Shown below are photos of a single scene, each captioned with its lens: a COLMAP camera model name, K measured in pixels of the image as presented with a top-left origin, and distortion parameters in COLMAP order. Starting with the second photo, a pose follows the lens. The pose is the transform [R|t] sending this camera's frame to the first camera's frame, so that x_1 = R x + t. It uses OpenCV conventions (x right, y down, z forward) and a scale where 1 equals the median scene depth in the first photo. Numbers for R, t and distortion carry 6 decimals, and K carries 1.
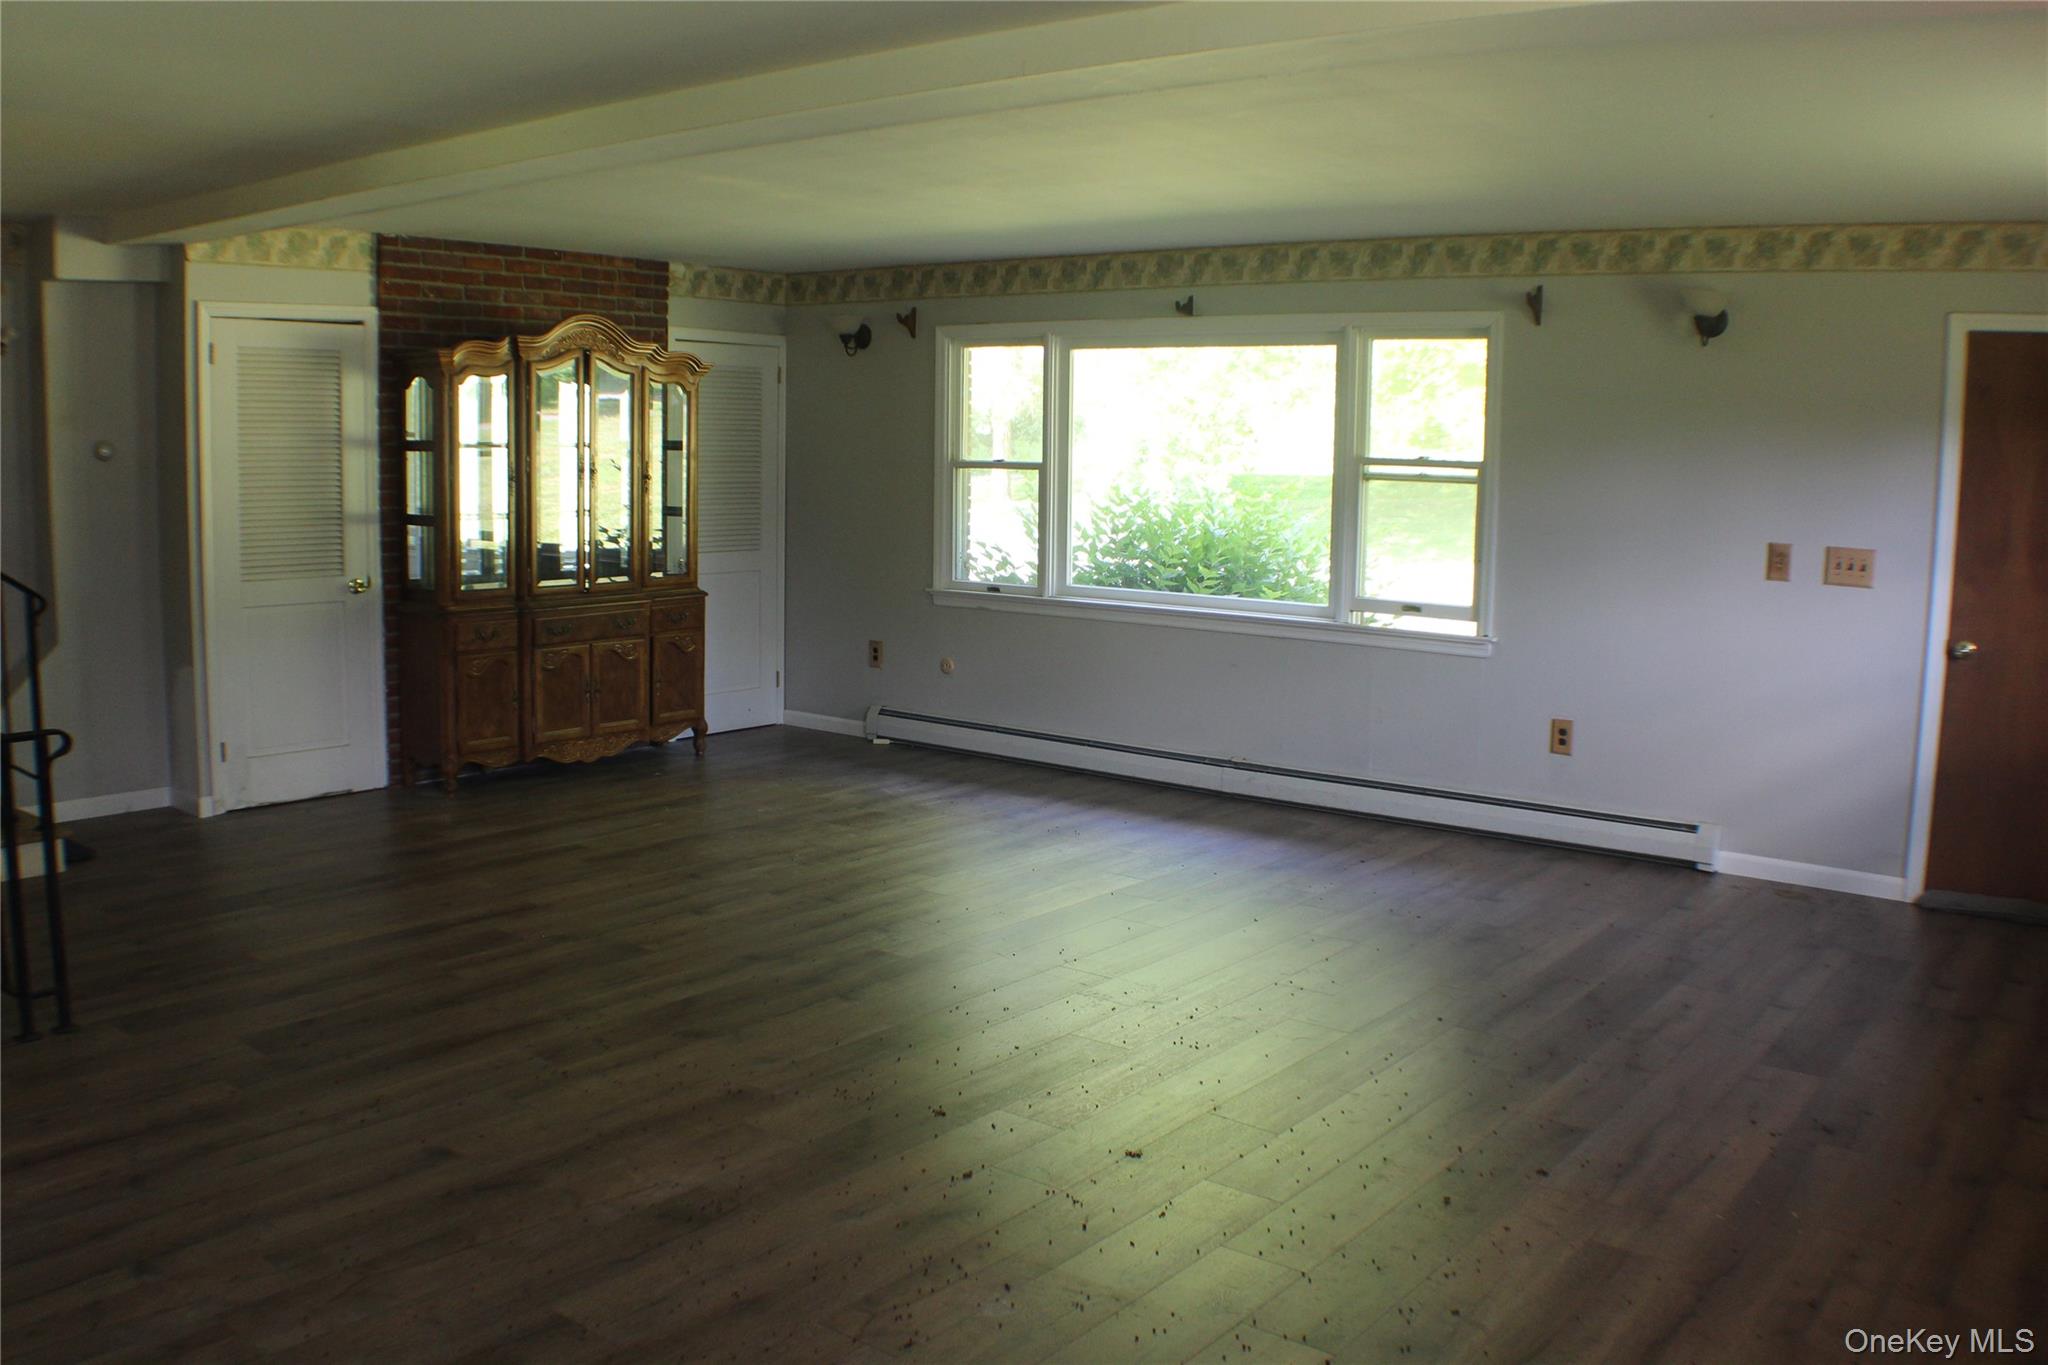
lens RADIAL K [[1750.1, 0, 1024.0], [0, 1750.1, 682.5], [0, 0, 1]] dist [-0.235249, 0.105582]
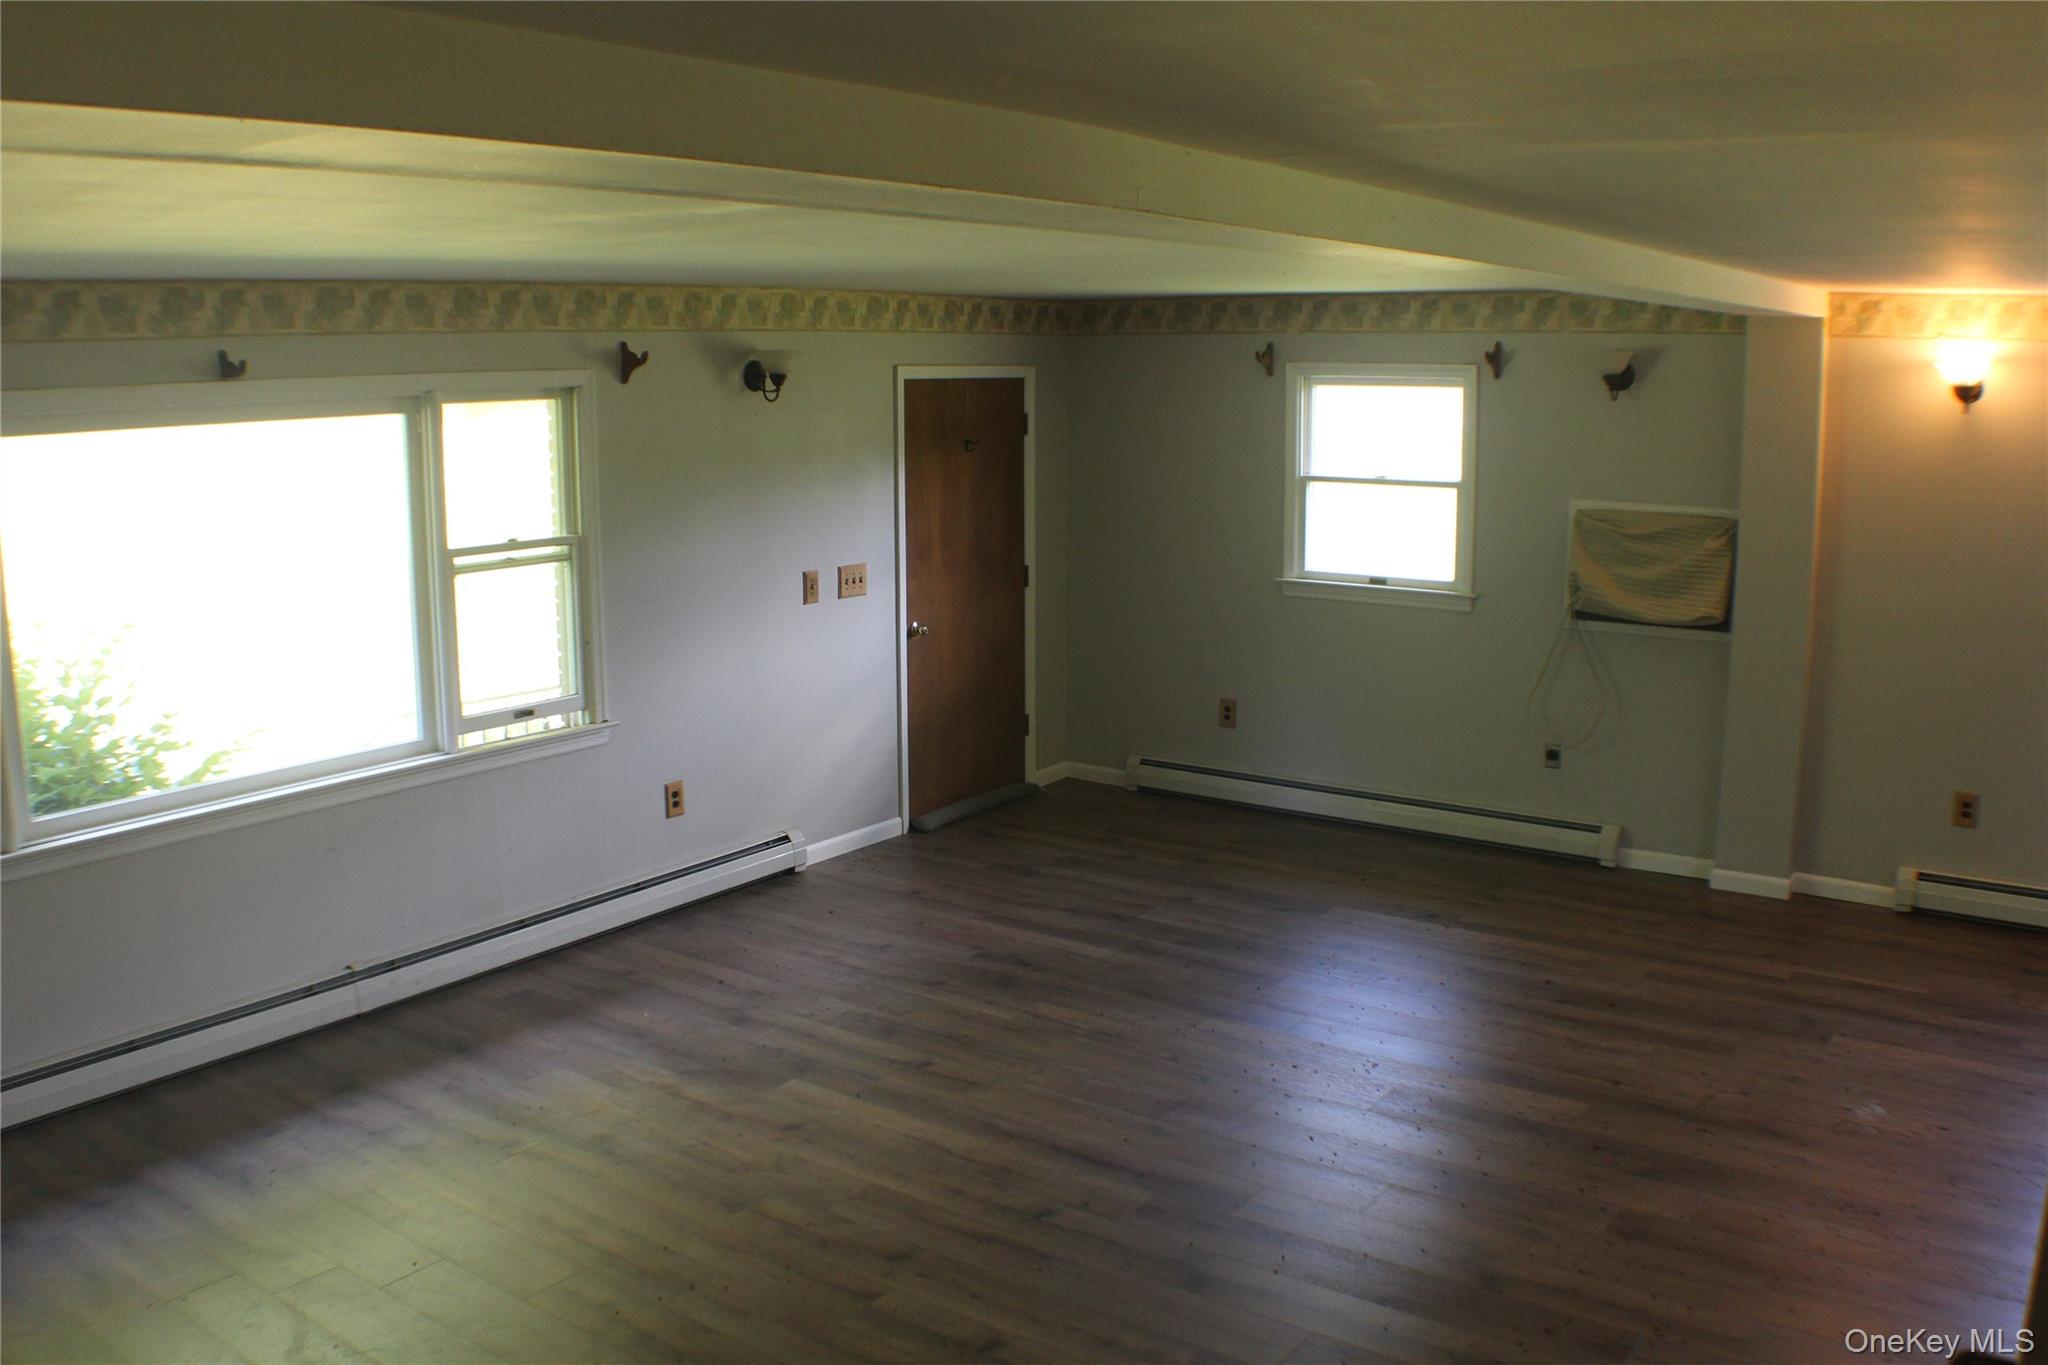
lens RADIAL K [[1712.0, 0, 1024.0], [0, 1712.0, 682.5], [0, 0, 1]] dist [-0.170938, 0.005090]
pose [[-0.029718, -0.201559, 0.979026, -0.644563], [0.139383, 0.969053, 0.203736, -0.207127], [-0.989793, 0.142514, -0.000705, 0.794661]]
